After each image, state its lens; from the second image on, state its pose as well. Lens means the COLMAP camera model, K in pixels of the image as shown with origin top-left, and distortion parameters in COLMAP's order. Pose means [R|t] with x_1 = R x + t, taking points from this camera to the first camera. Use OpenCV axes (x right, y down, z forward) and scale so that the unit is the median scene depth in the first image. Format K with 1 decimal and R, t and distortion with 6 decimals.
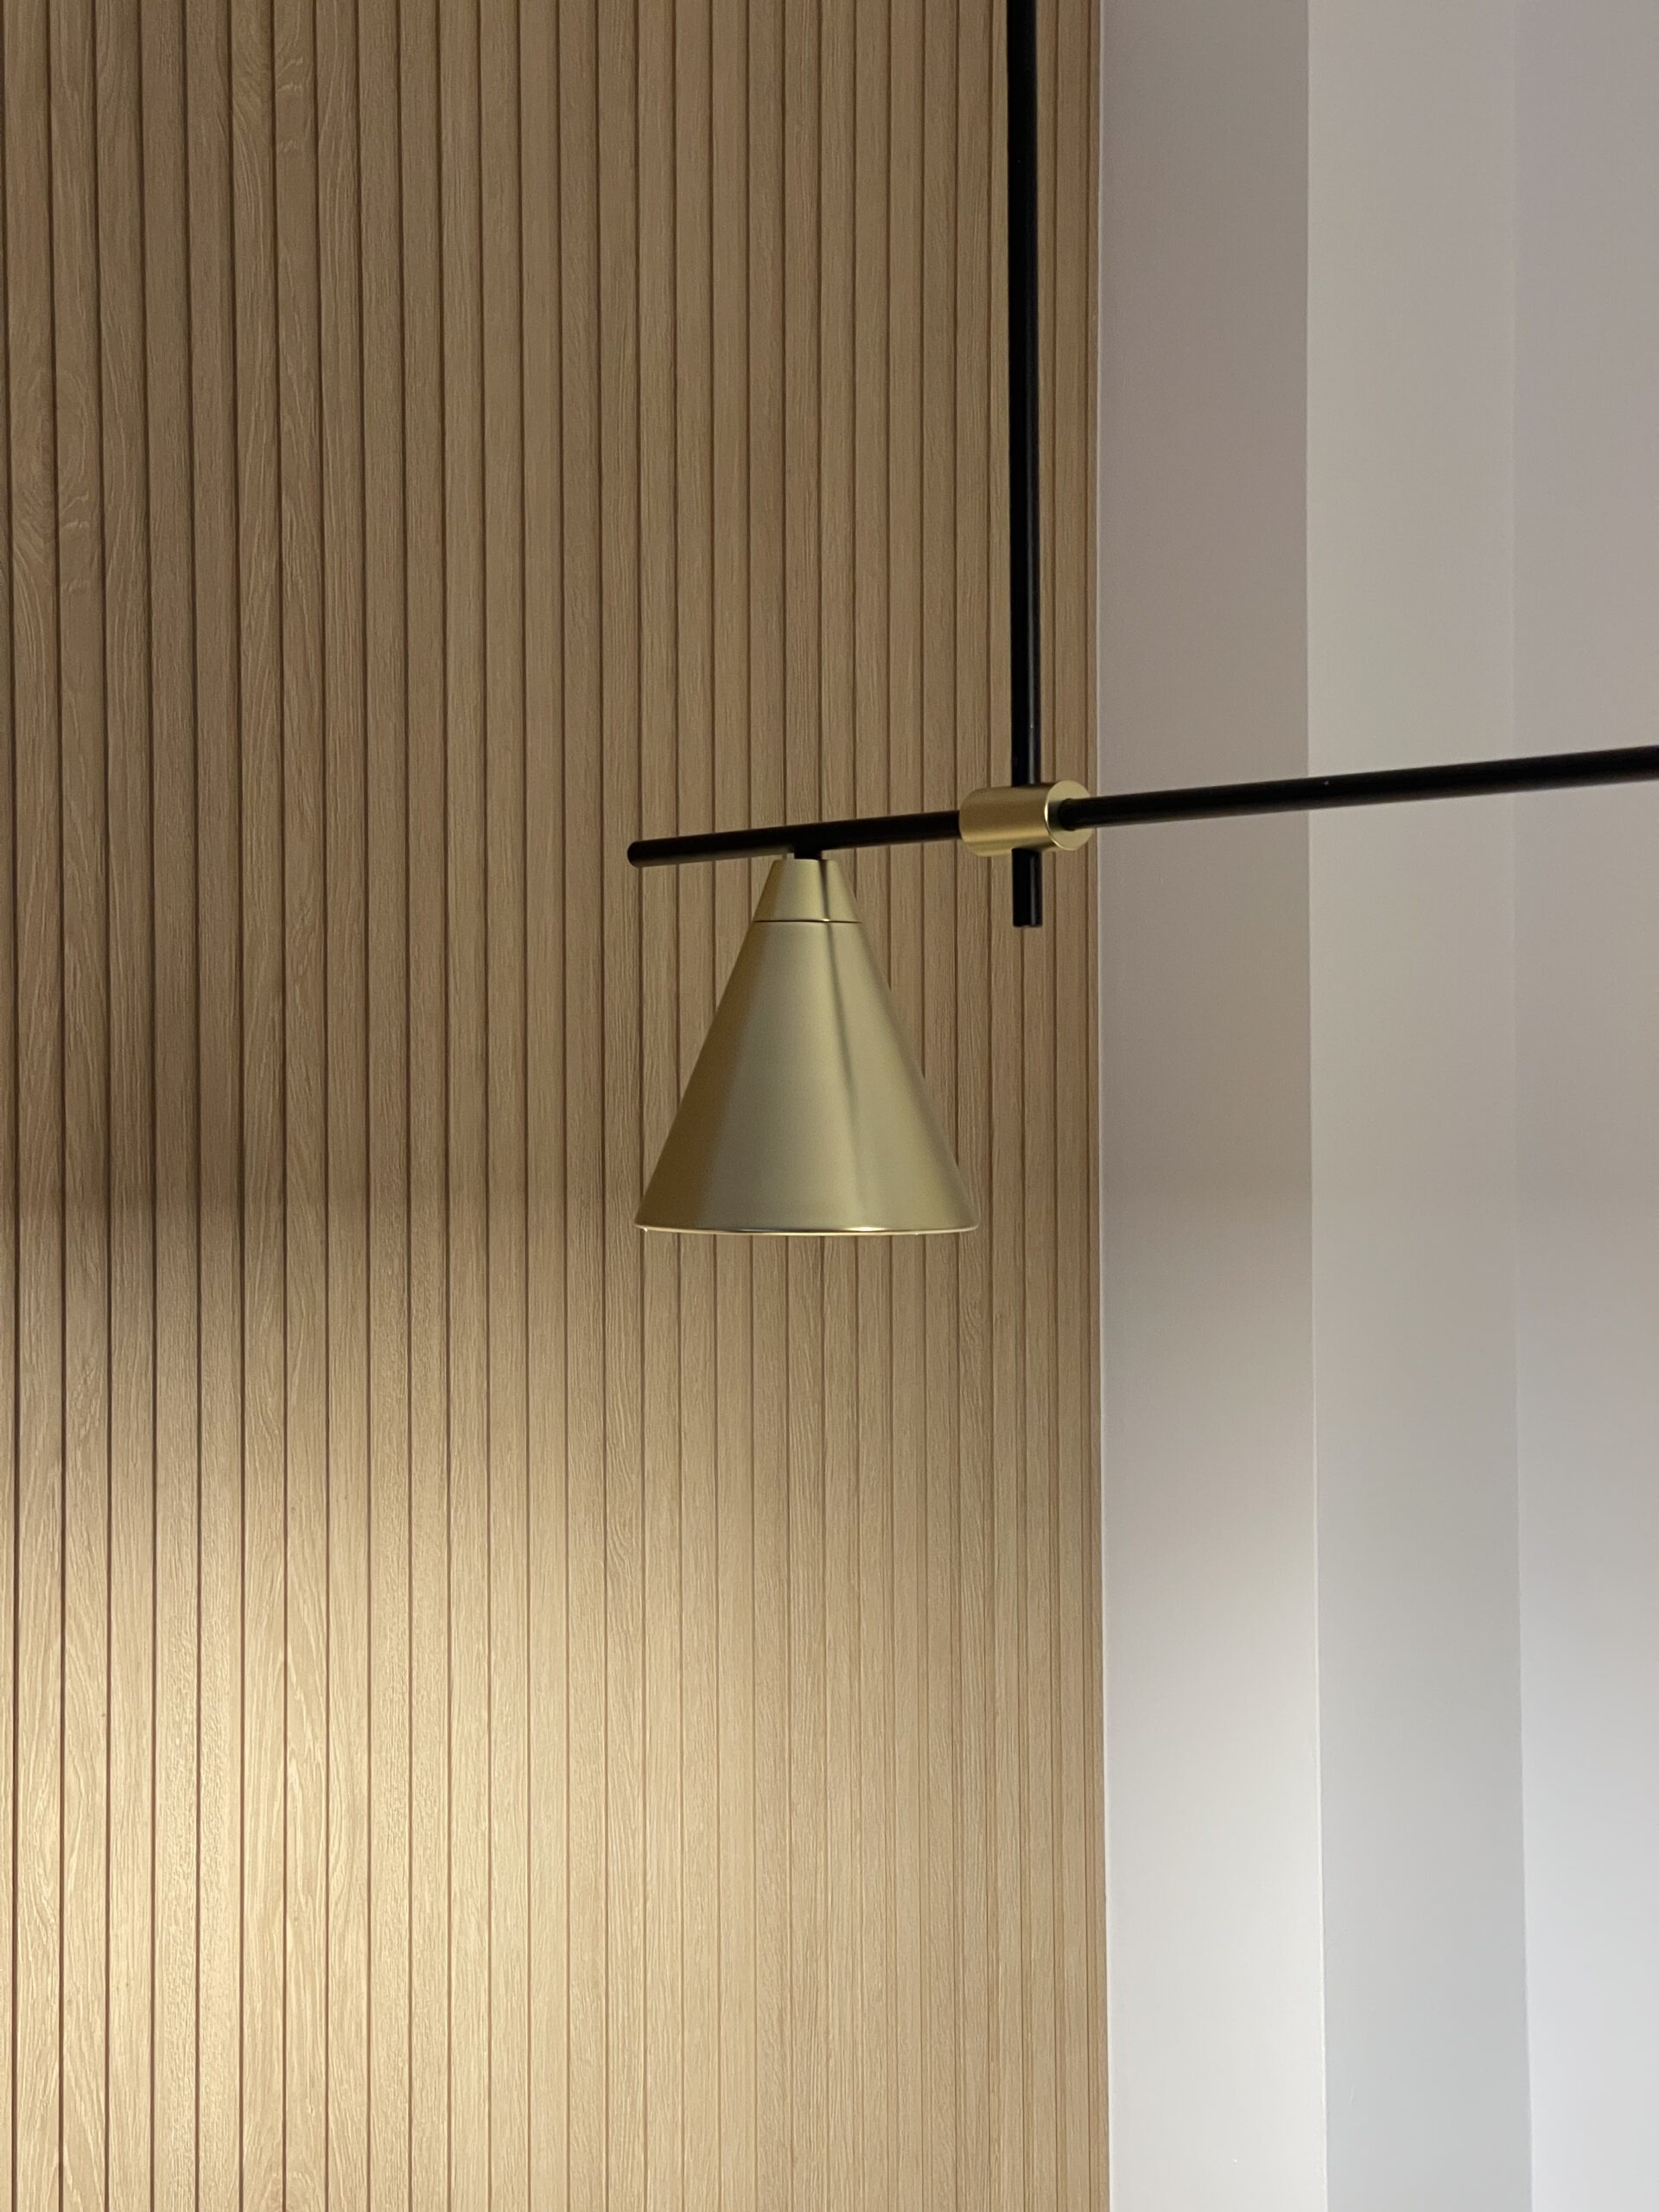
lens RADIAL K [[4123.9, 0, 824.6], [0, 4123.9, 1080.0], [0, 0, 1]] dist [0.064281, 1.369514]
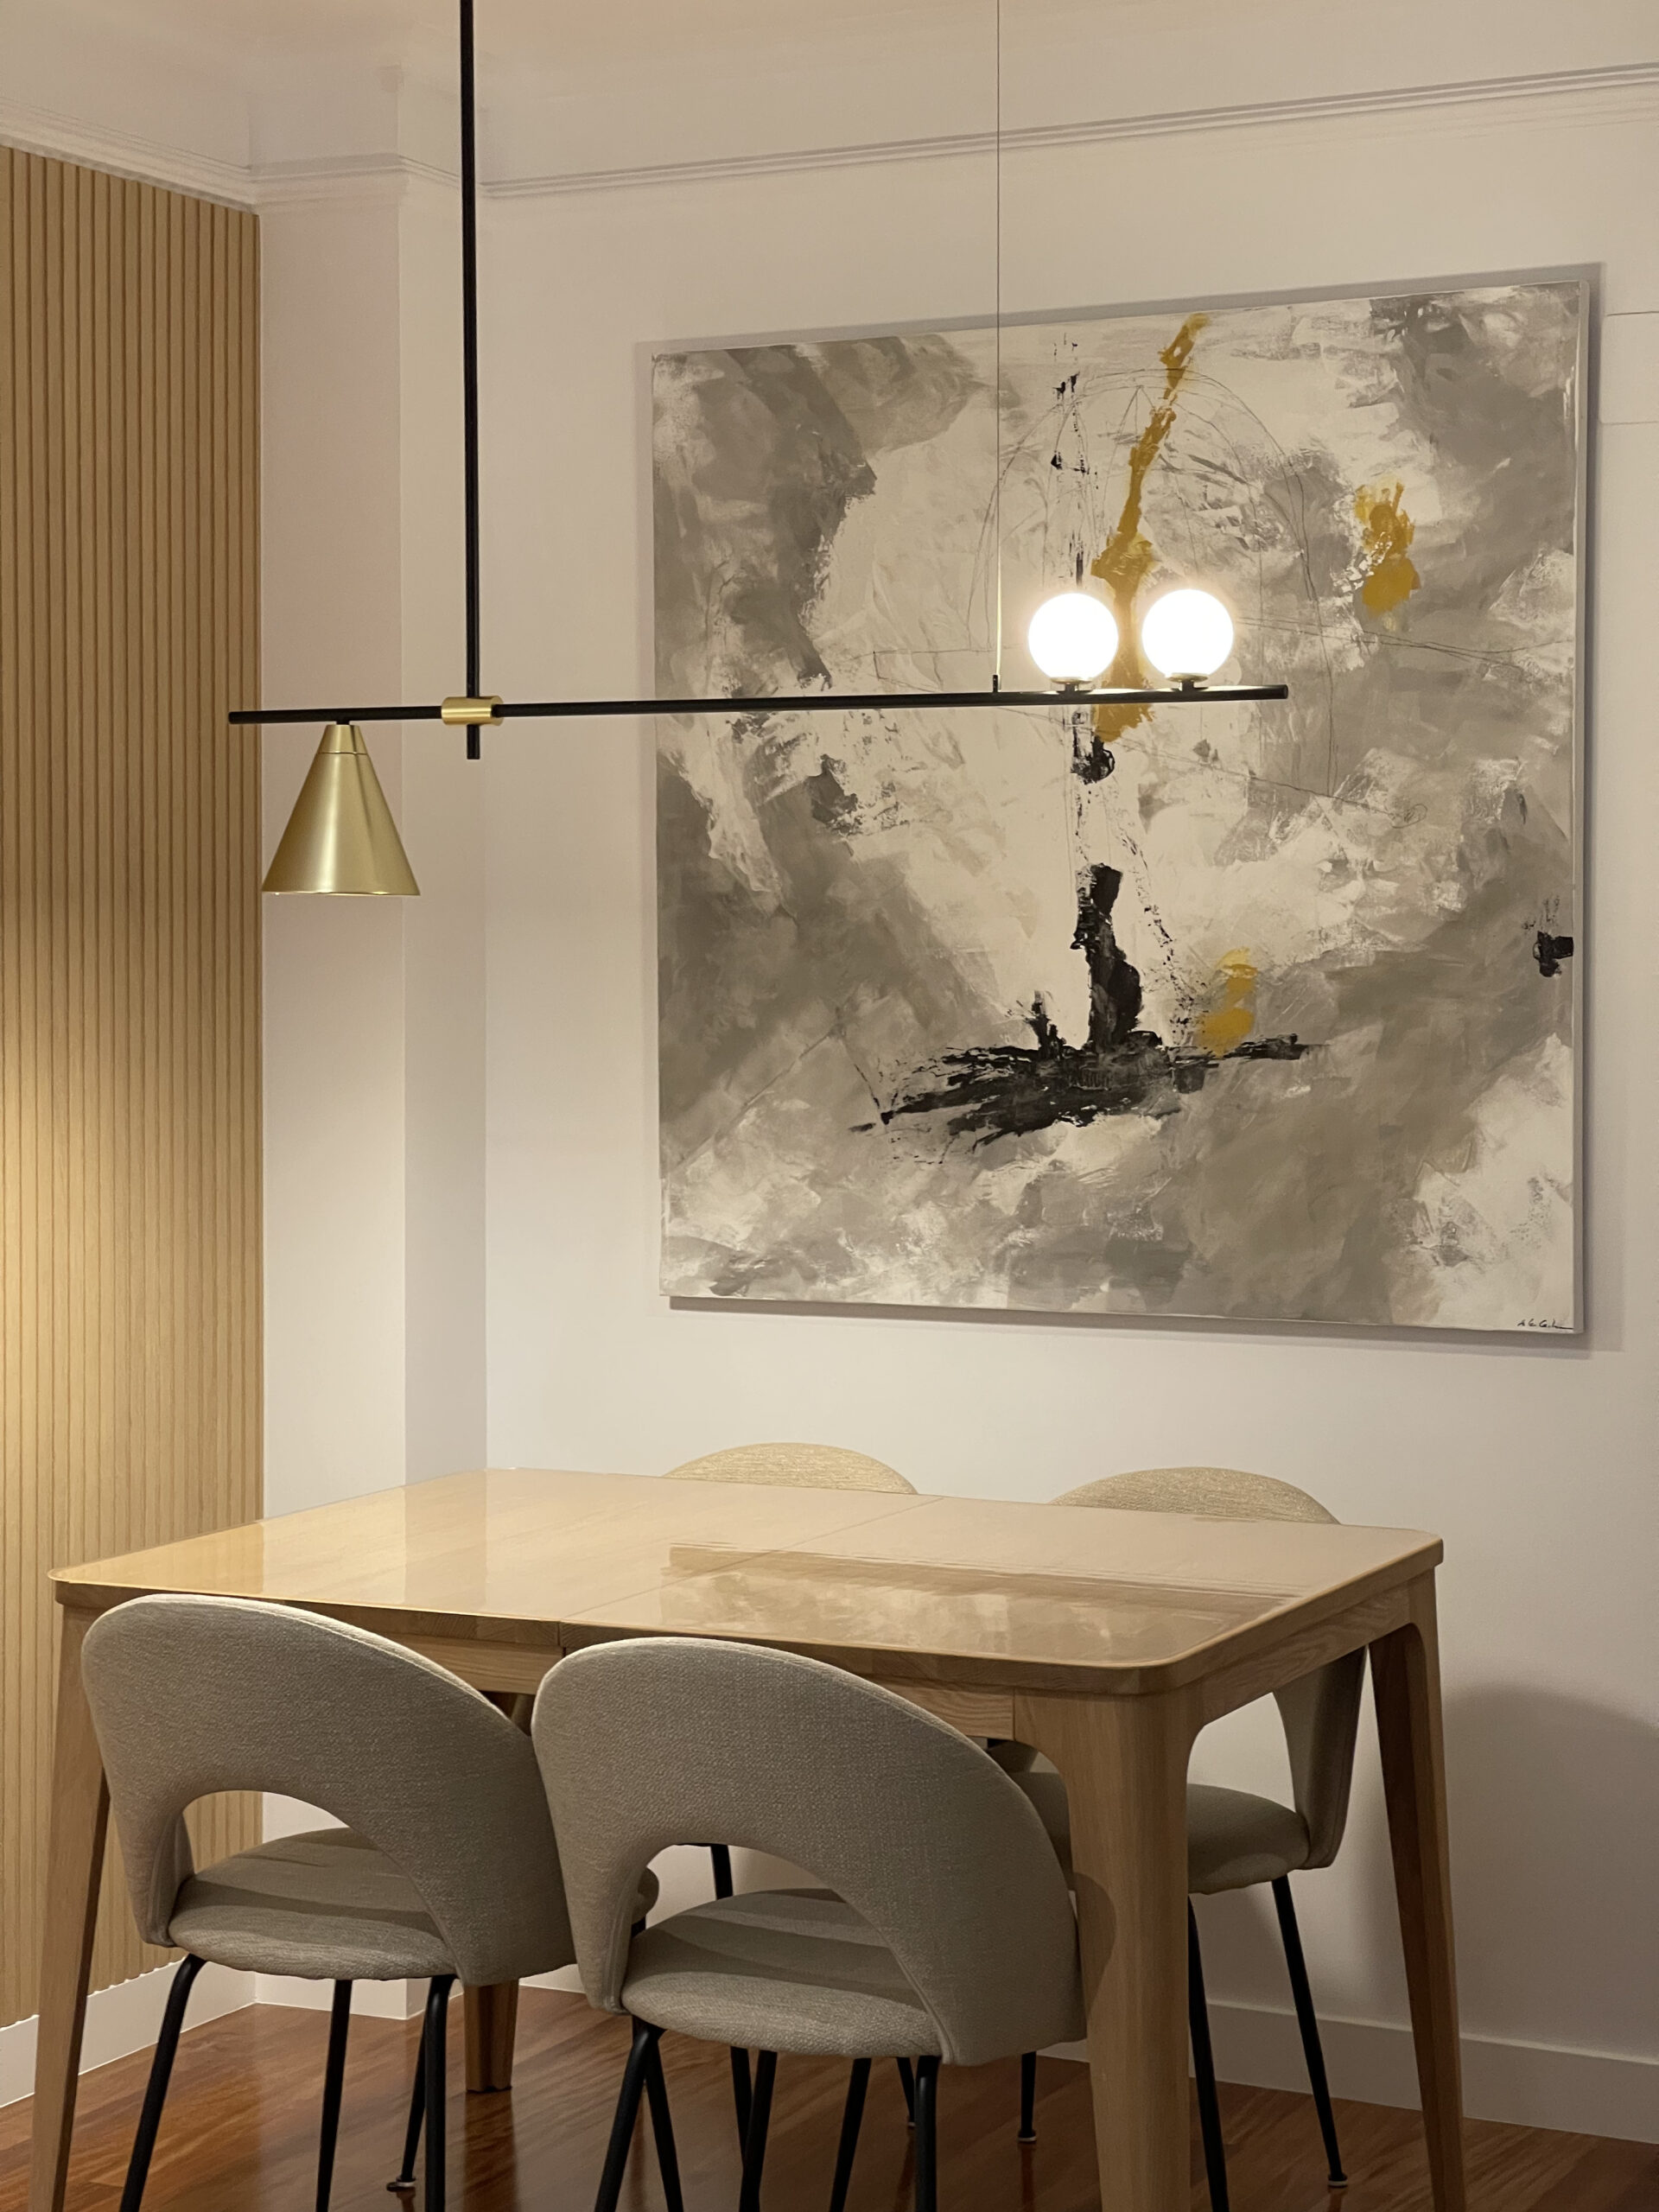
lens RADIAL K [[4123.9, 0, 824.6], [0, 4123.9, 1080.0], [0, 0, 1]] dist [0.064281, 1.369514]
pose [[0.907118, -0.007452, 0.420810, -0.504509], [-0.009427, 0.999233, 0.038015, 0.035264], [-0.420770, -0.038451, 0.906352, -0.794606]]
